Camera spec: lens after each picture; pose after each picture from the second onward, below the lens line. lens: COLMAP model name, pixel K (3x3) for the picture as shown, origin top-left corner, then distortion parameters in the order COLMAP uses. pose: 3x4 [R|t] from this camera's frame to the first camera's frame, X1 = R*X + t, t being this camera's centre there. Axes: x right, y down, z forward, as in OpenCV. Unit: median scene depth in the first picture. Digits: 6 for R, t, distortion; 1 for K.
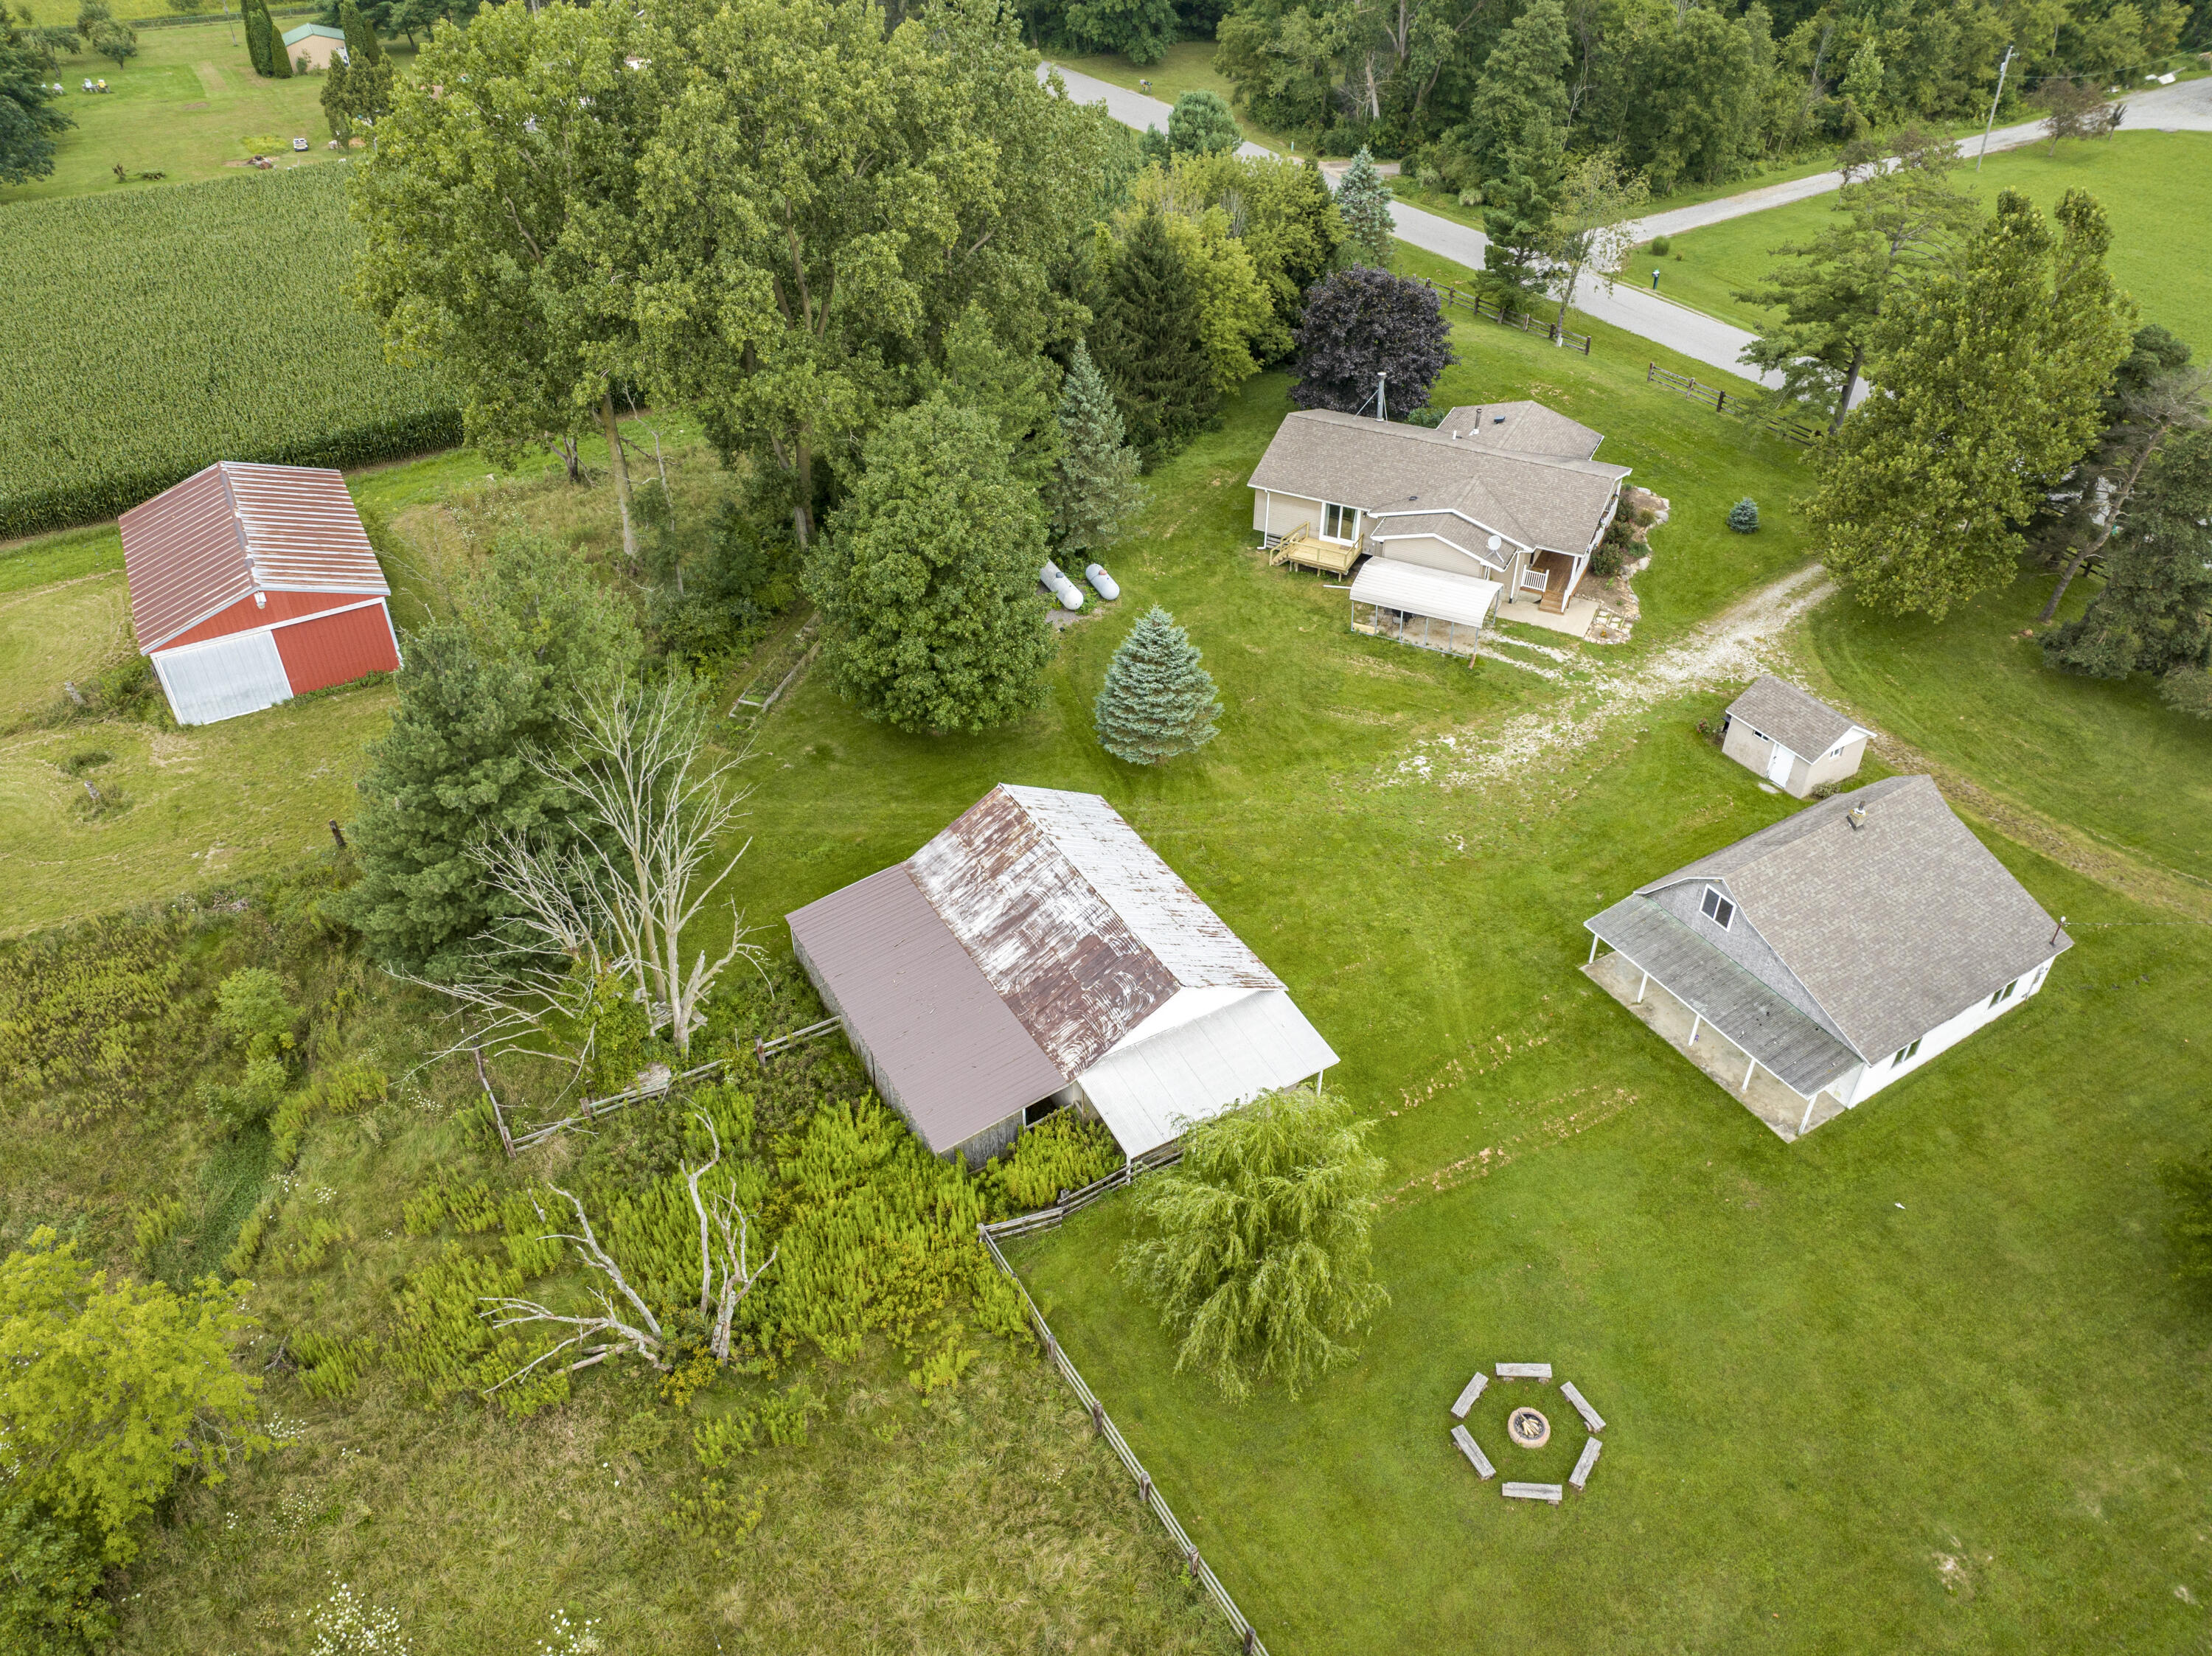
lens RADIAL K [[1599.1, 0, 1131.9], [0, 1599.1, 844.4], [0, 0, 1]] dist [-0.034117, -0.004161]
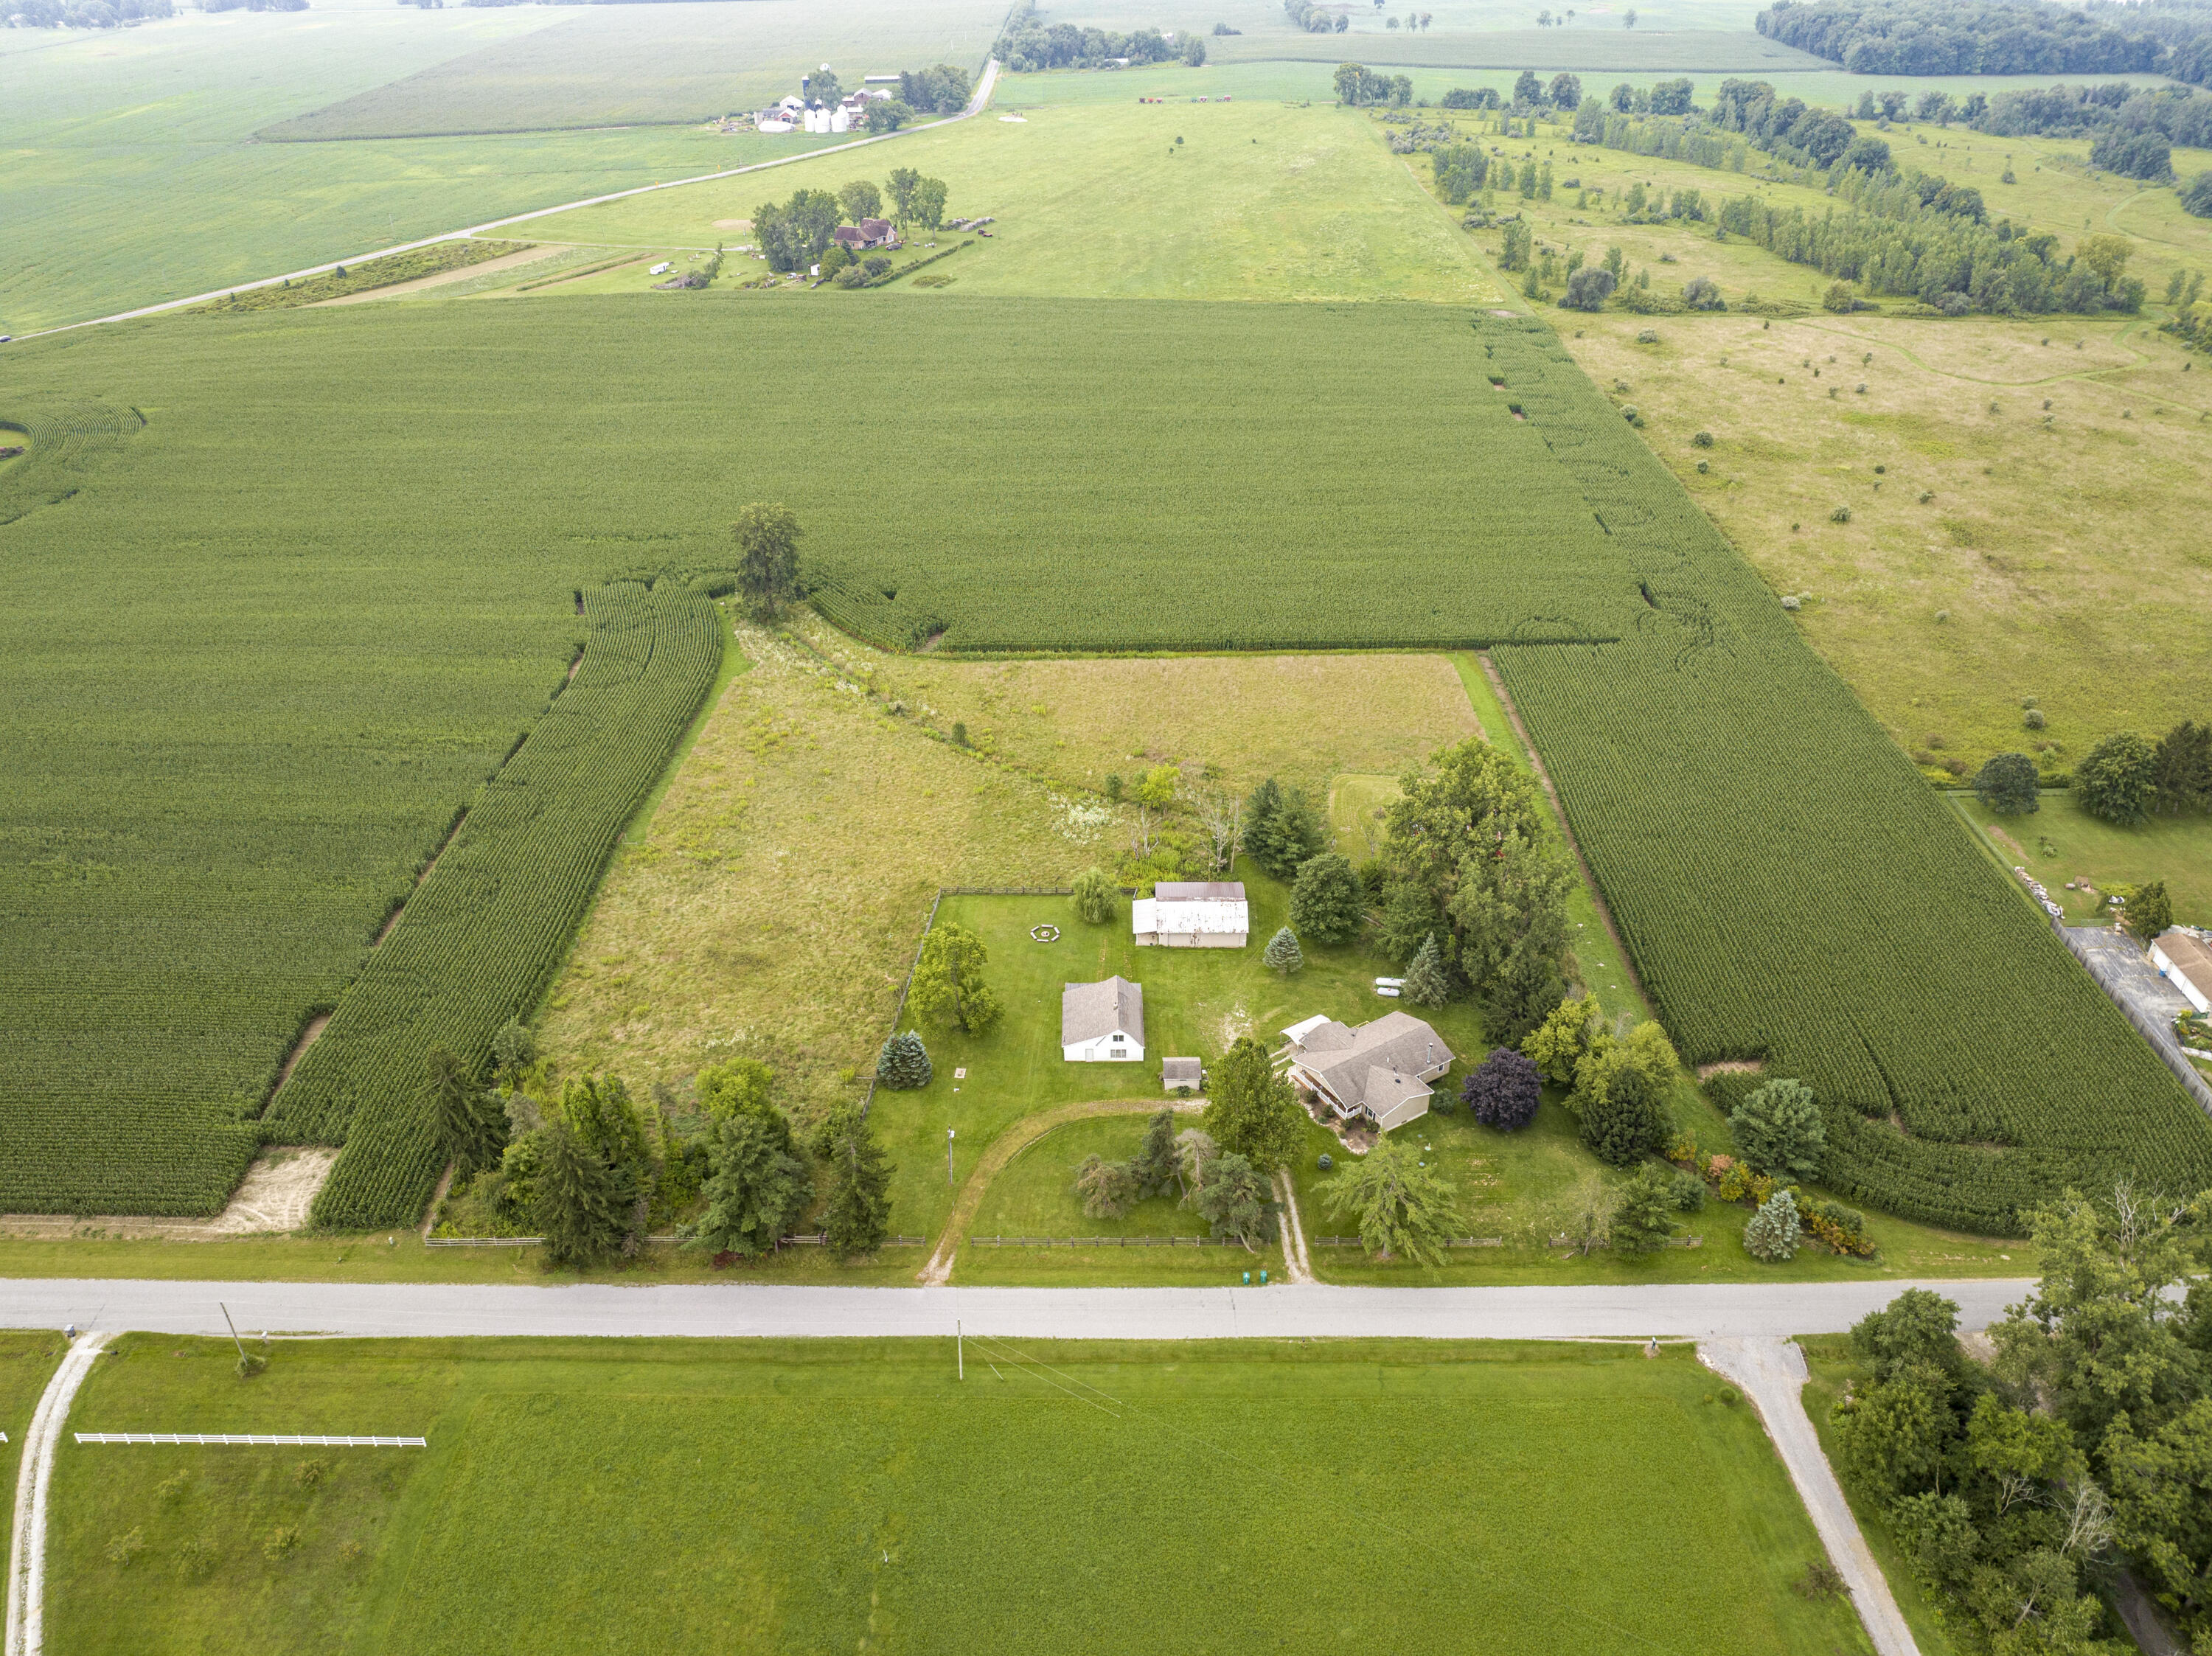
lens RADIAL K [[1599.1, 0, 1108.2], [0, 1599.1, 825.6], [0, 0, 1]] dist [-0.034117, -0.004161]
pose [[-0.520976, 0.449391, -0.725694, 2.391283], [-0.528314, 0.497998, 0.687665, -2.219237], [0.670424, 0.741651, -0.022025, 0.638595]]
